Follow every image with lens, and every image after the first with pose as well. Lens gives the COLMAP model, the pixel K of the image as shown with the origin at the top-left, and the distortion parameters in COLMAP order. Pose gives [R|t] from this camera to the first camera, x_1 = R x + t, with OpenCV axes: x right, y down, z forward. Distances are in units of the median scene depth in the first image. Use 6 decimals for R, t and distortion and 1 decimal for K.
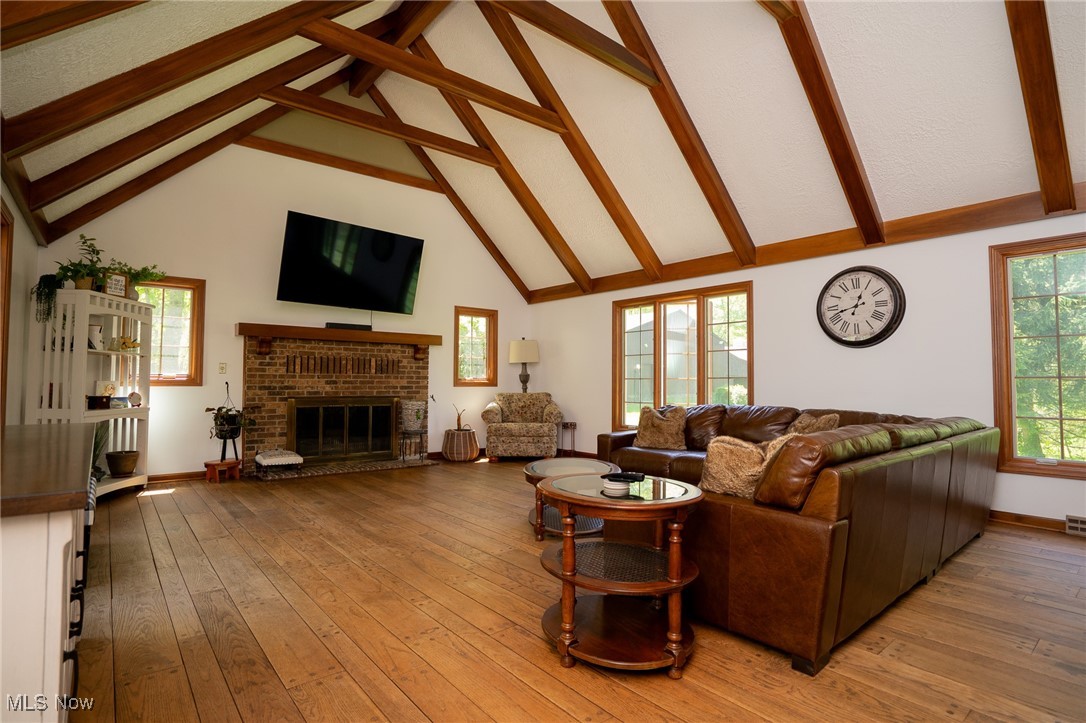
lens RADIAL K [[528.2, 0, 542.4], [0, 528.2, 359.4], [0, 0, 1]] dist [-0.035451, 0.003119]
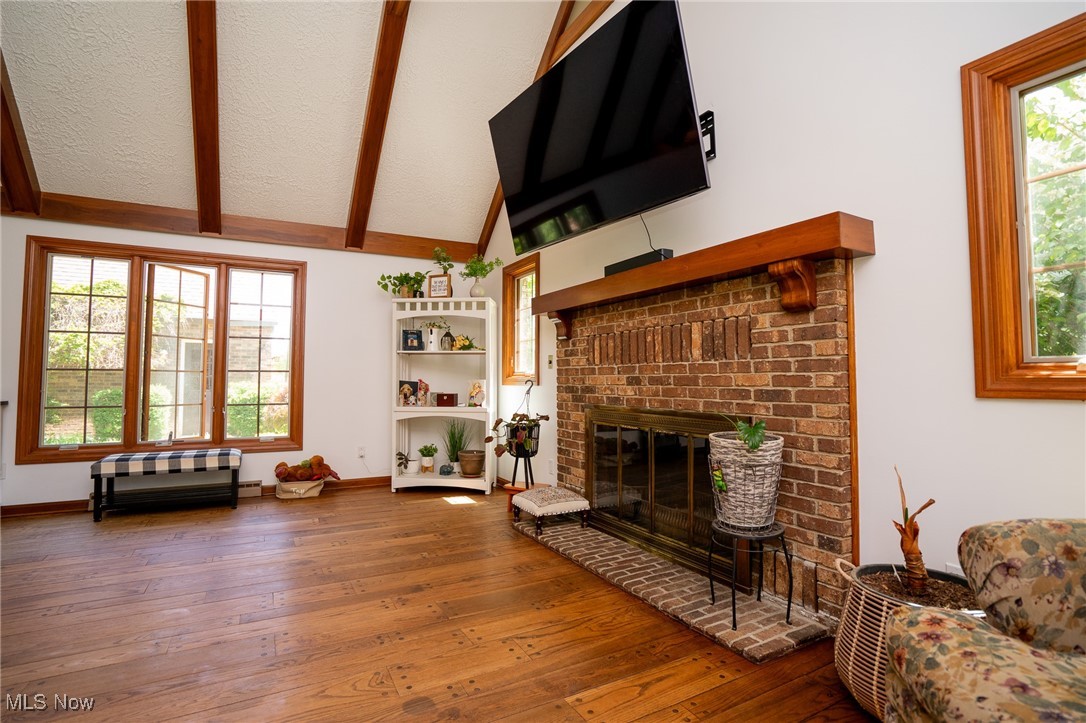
lens RADIAL K [[528.2, 0, 542.7], [0, 528.2, 364.7], [0, 0, 1]] dist [-0.035451, 0.003119]
pose [[-0.179966, -0.036499, -0.982995, 0.114648], [0.034073, 0.998480, -0.043312, 0.047221], [0.983082, -0.041288, -0.178449, 1.004868]]
